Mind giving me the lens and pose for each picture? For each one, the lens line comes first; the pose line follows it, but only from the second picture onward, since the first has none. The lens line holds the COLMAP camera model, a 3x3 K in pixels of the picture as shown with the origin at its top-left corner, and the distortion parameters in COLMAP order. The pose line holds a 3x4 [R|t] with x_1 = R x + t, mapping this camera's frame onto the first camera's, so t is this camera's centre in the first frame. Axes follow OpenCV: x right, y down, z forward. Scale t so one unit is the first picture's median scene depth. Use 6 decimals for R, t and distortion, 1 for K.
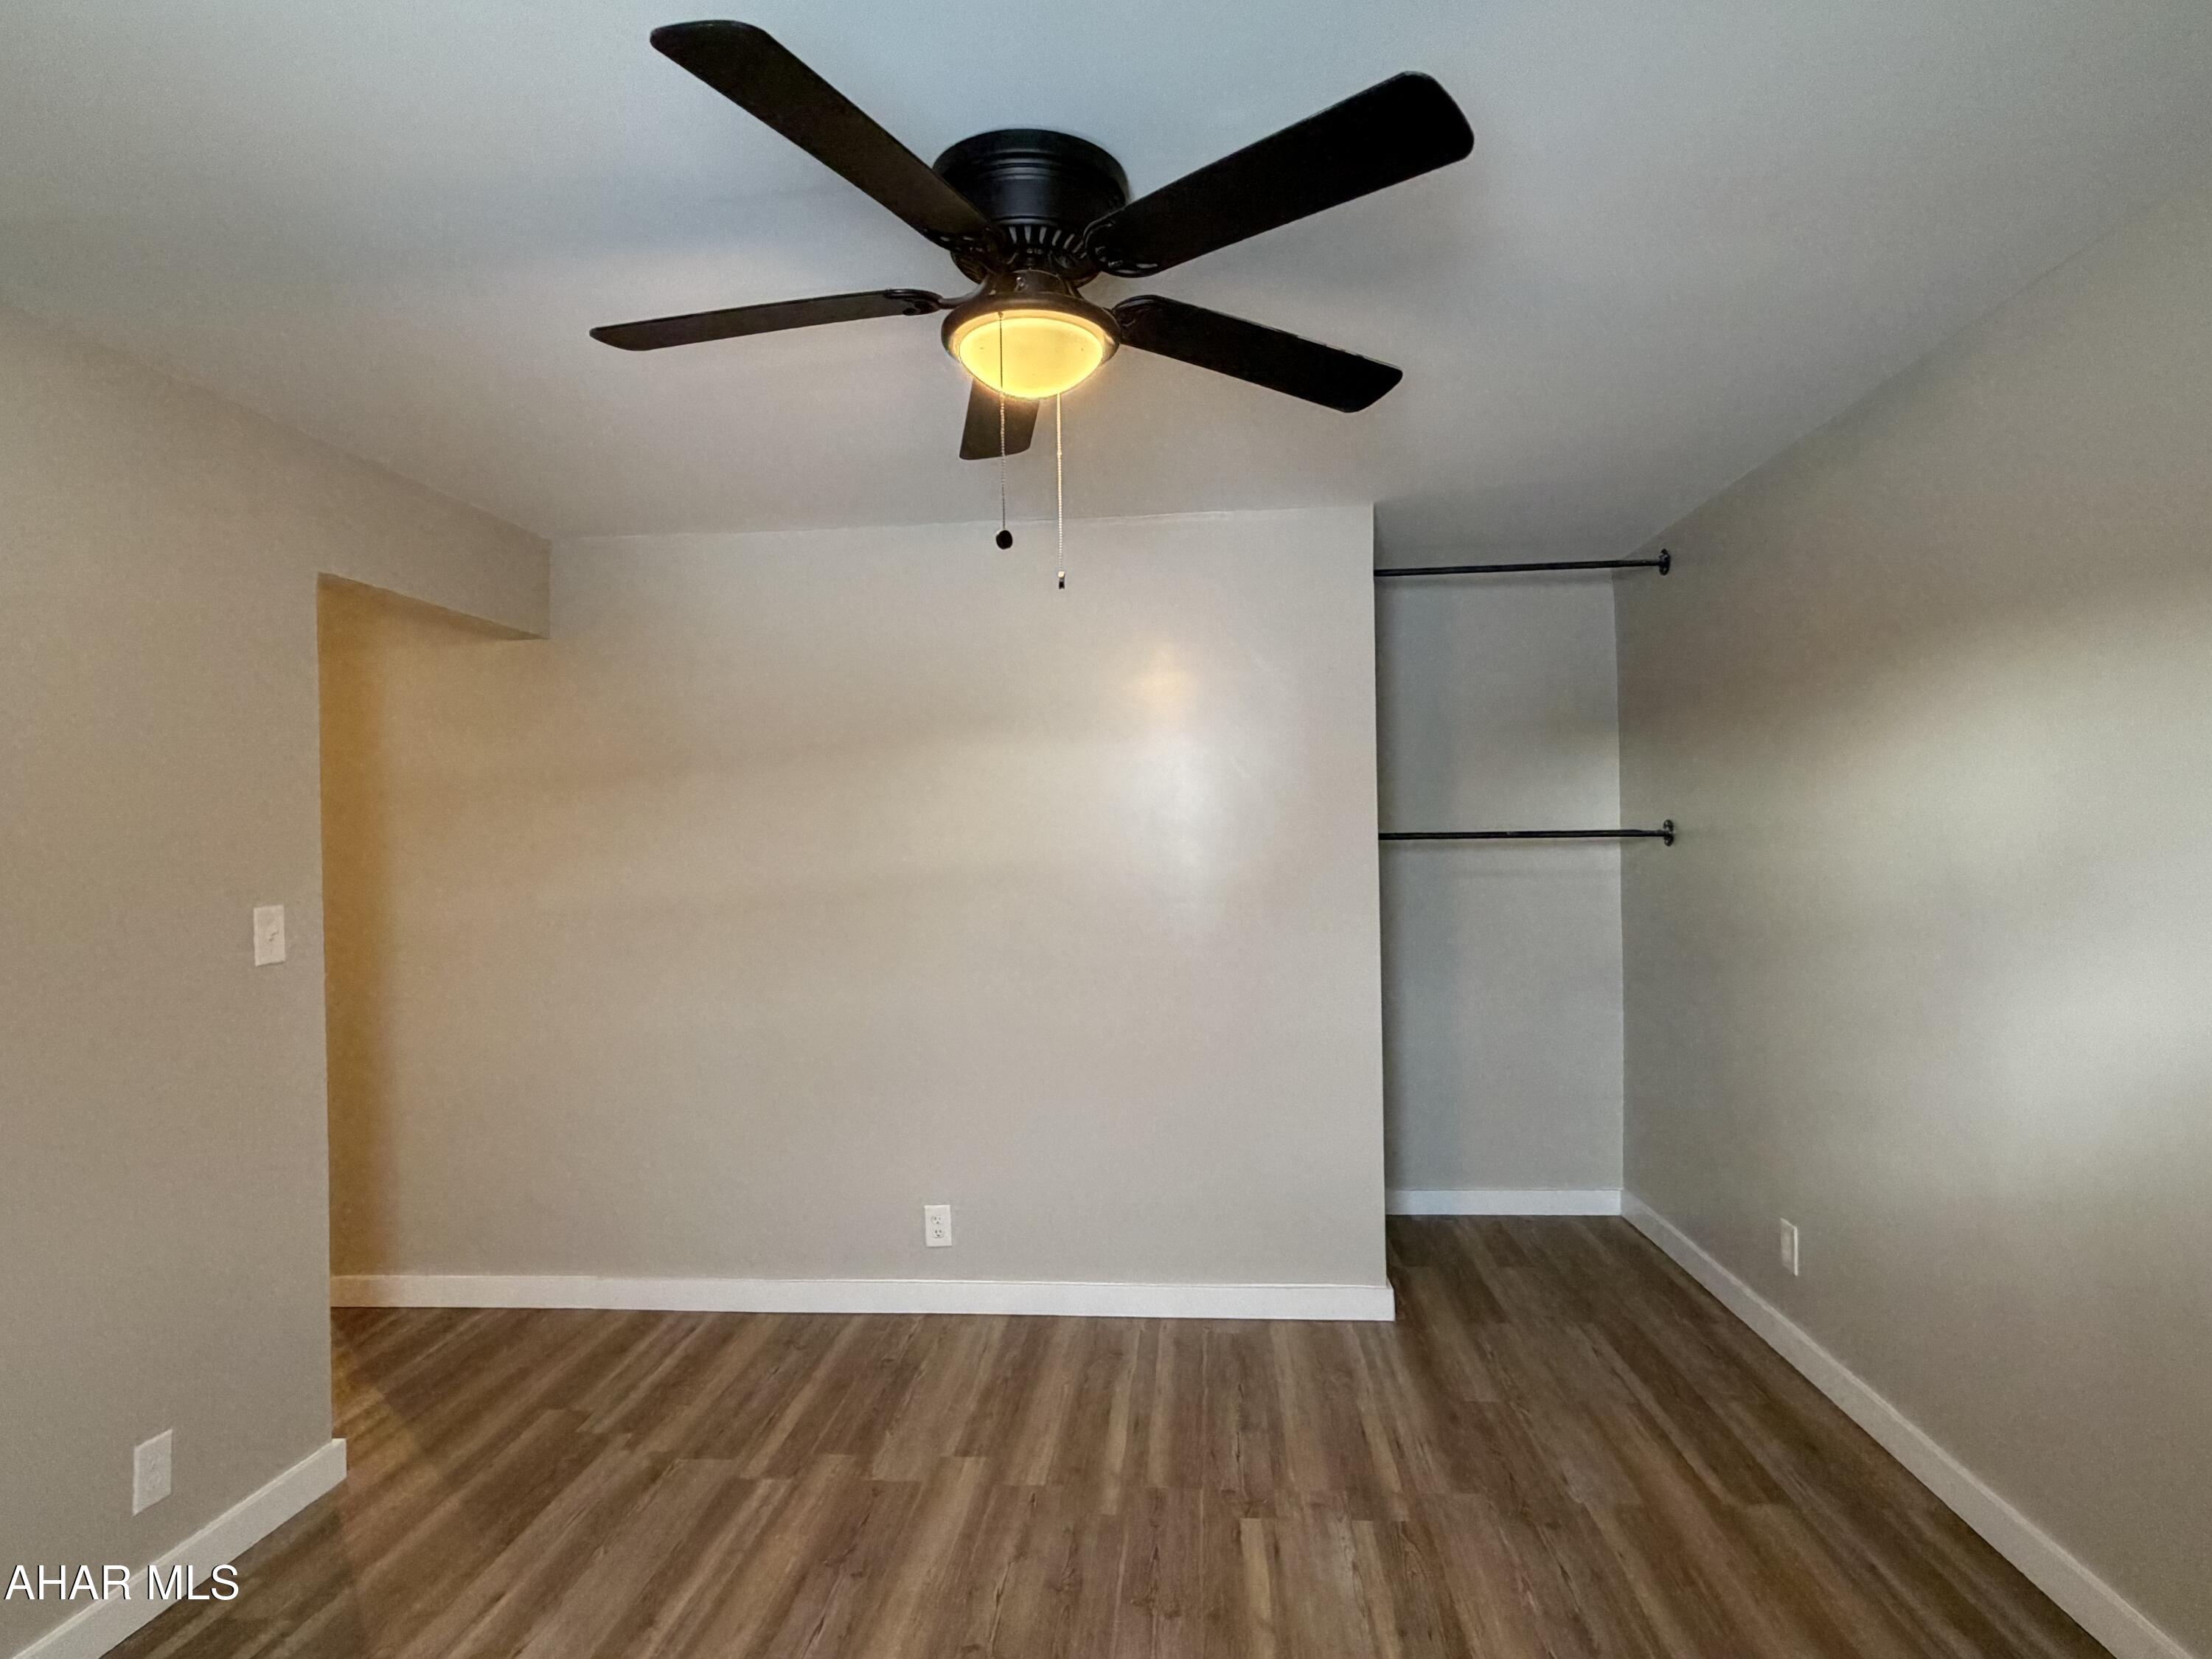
lens RADIAL K [[1187.9, 0, 1106.0], [0, 1187.9, 829.5], [0, 0, 1]] dist [-0.003806, 0.001525]
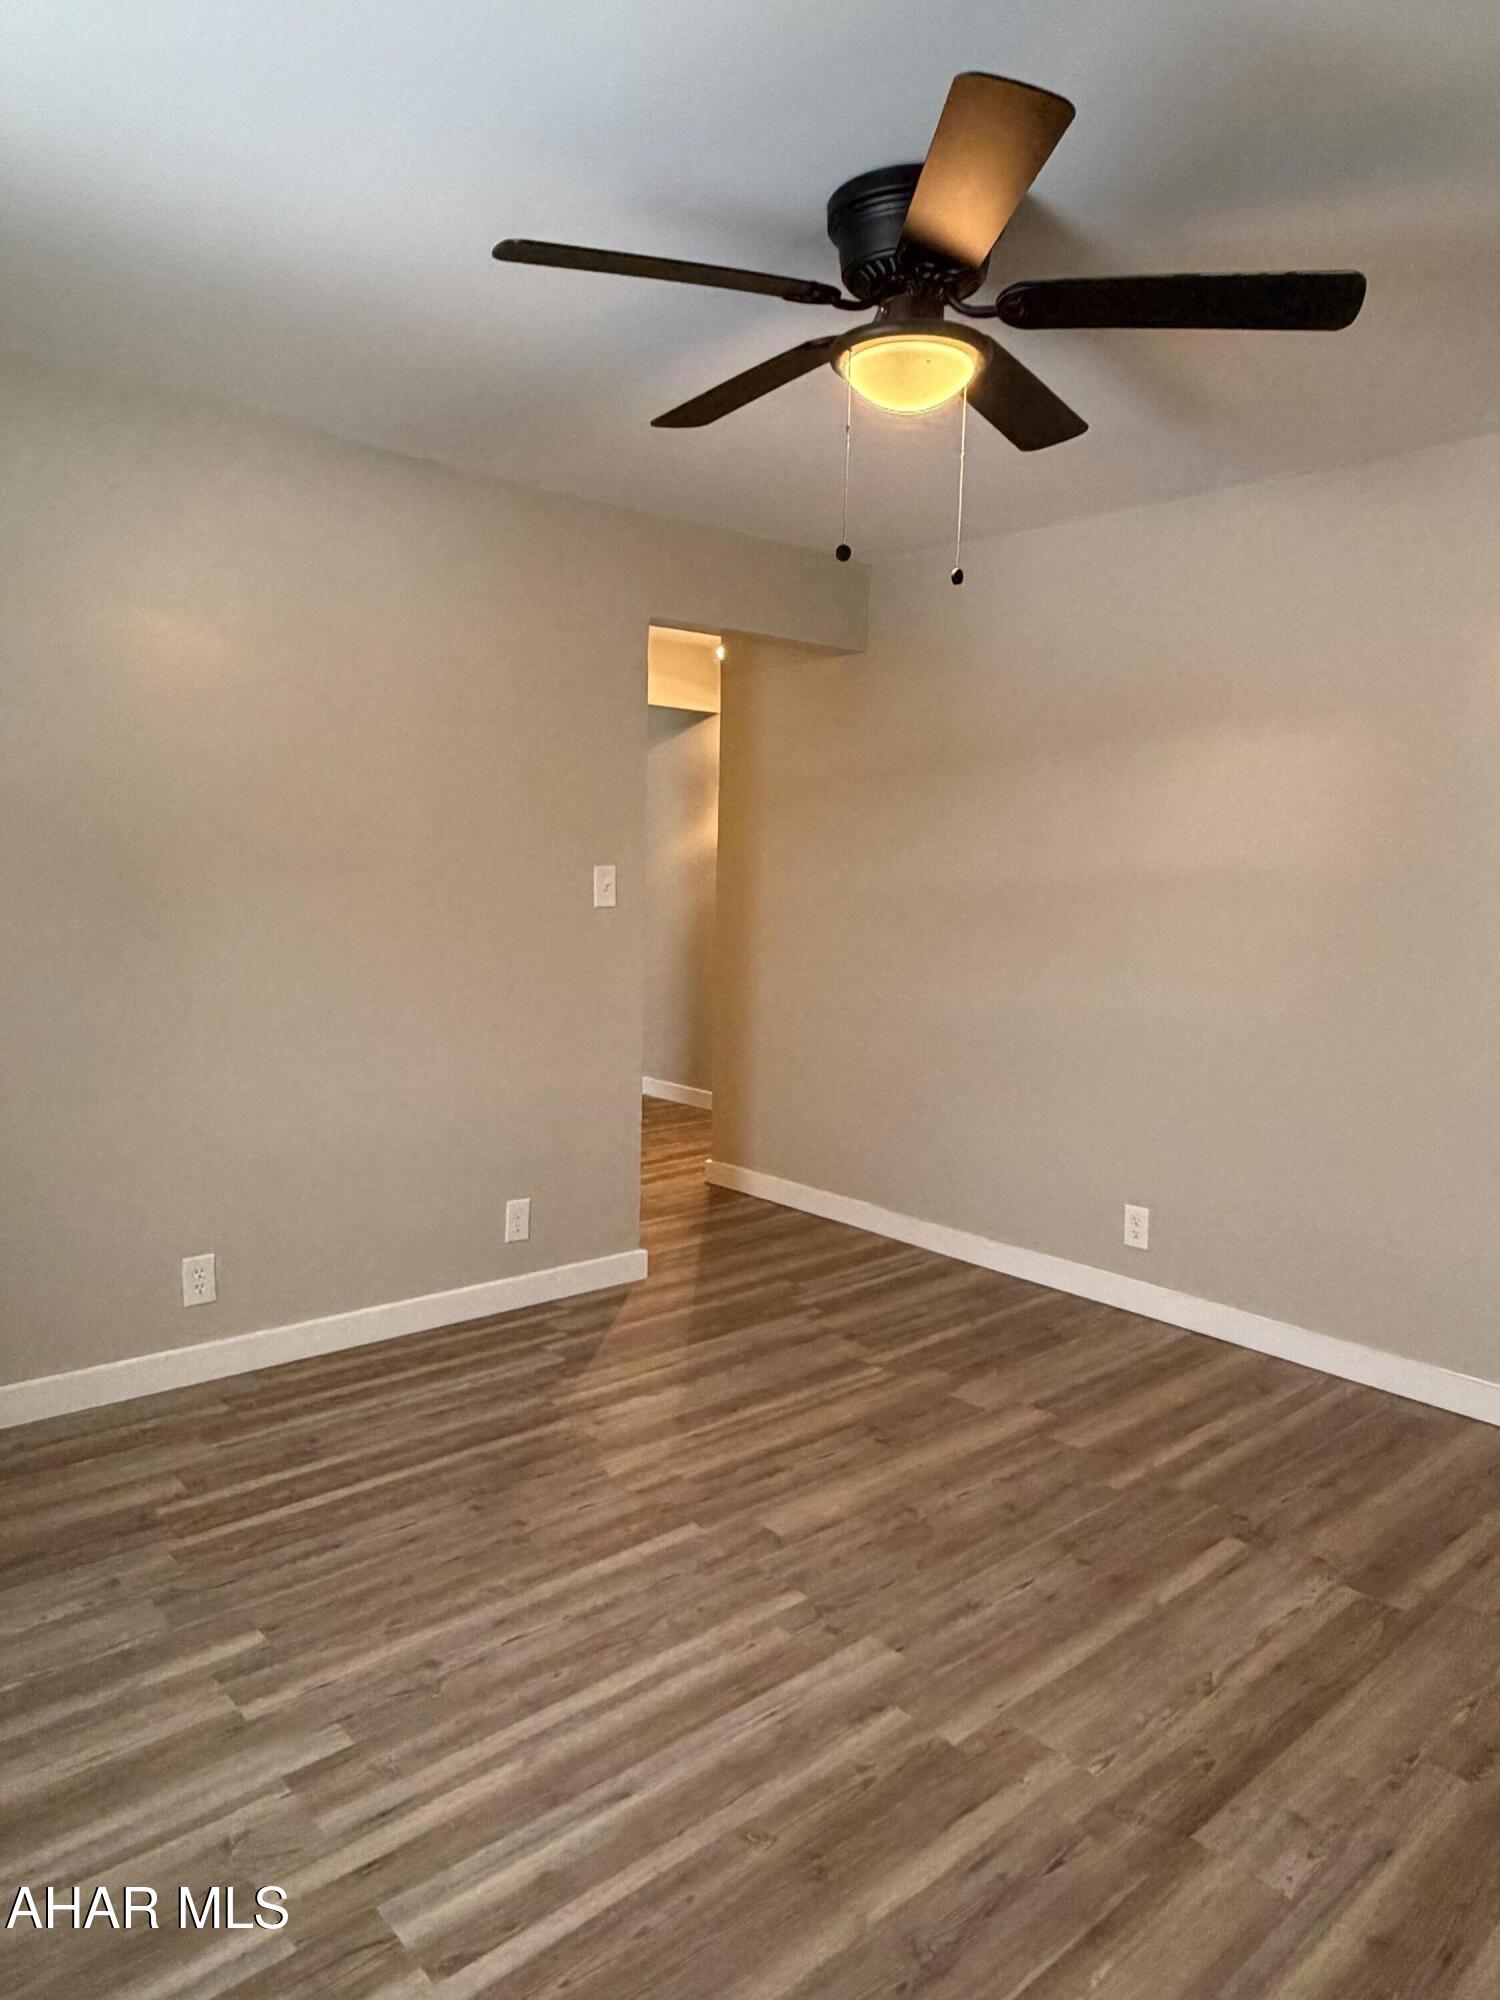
lens RADIAL K [[1315.3, 0, 750.0], [0, 1315.3, 1000.0], [0, 0, 1]] dist [-0.002881, 0.001408]
pose [[0.724105, 0.112086, -0.680521, 0.459073], [-0.034593, 0.991366, 0.126476, 0.018692], [0.688822, -0.068041, 0.721730, -0.016160]]
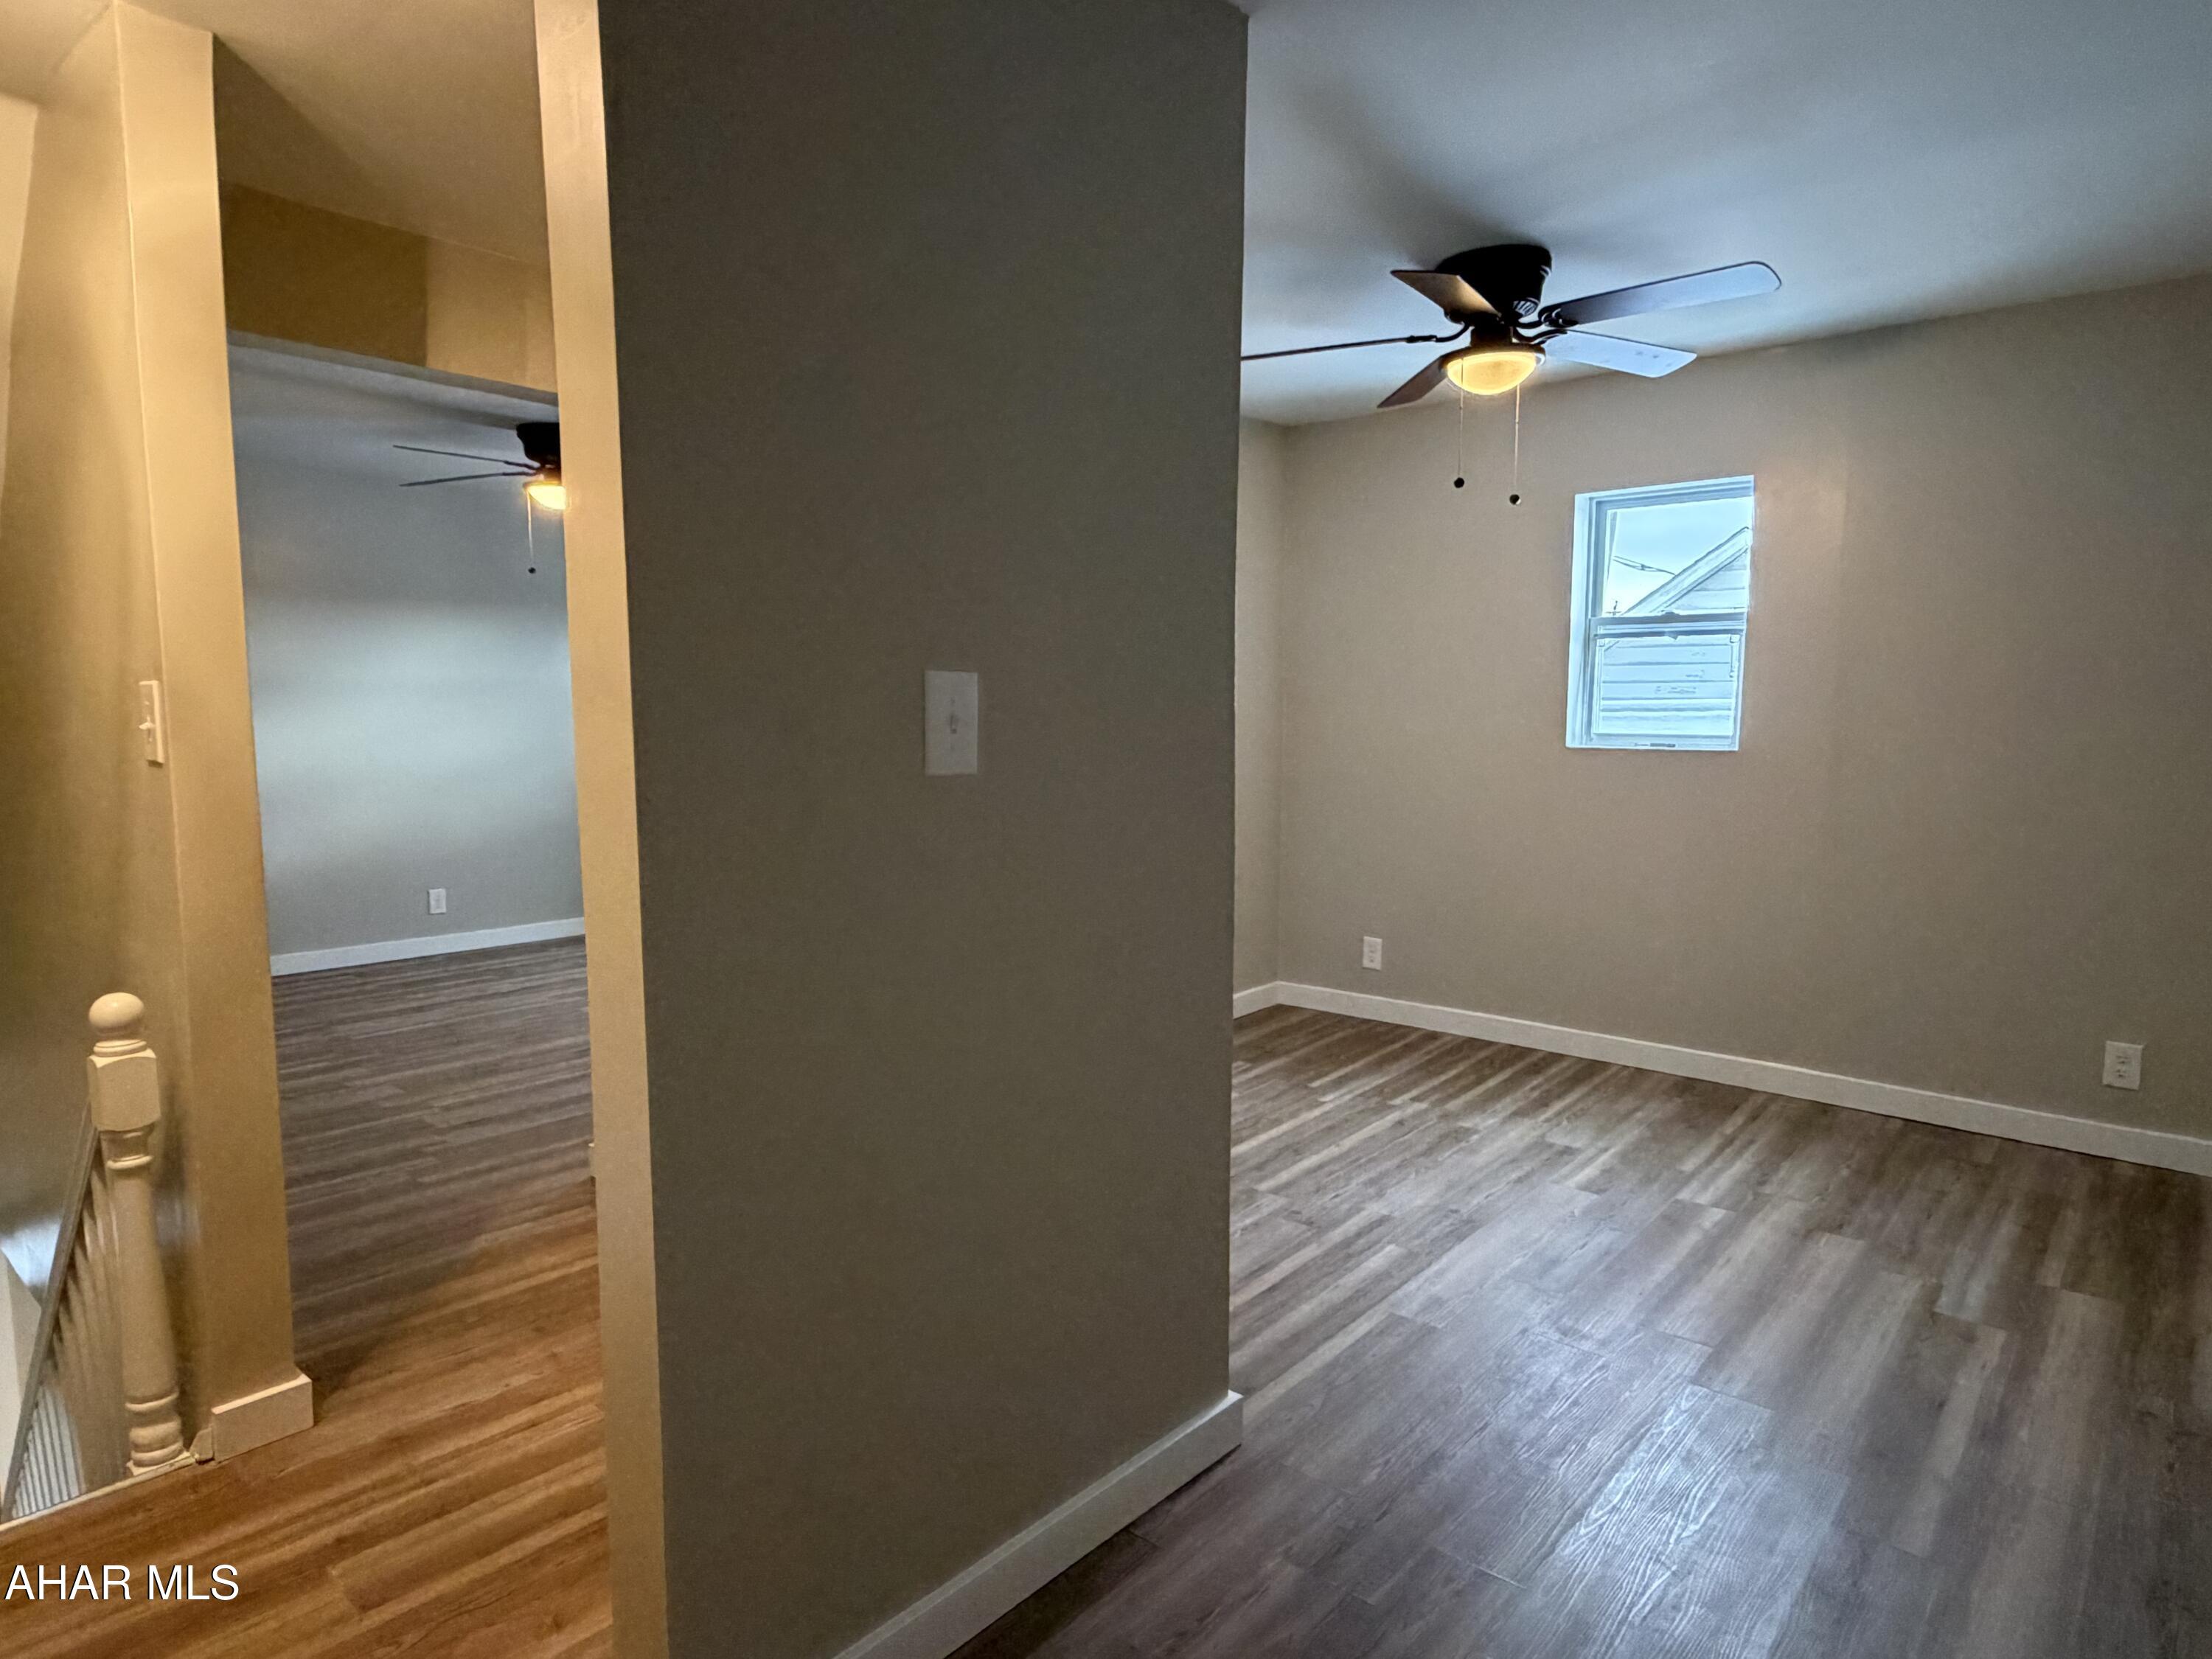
lens RADIAL K [[1294.6, 0, 1106.0], [0, 1294.6, 829.5], [0, 0, 1]] dist [-0.003390, 0.001535]
pose [[-0.799937, -0.046434, 0.598285, -1.816935], [0.014679, 0.995189, 0.096865, 0.063640], [-0.599904, 0.086269, -0.795407, 1.678111]]
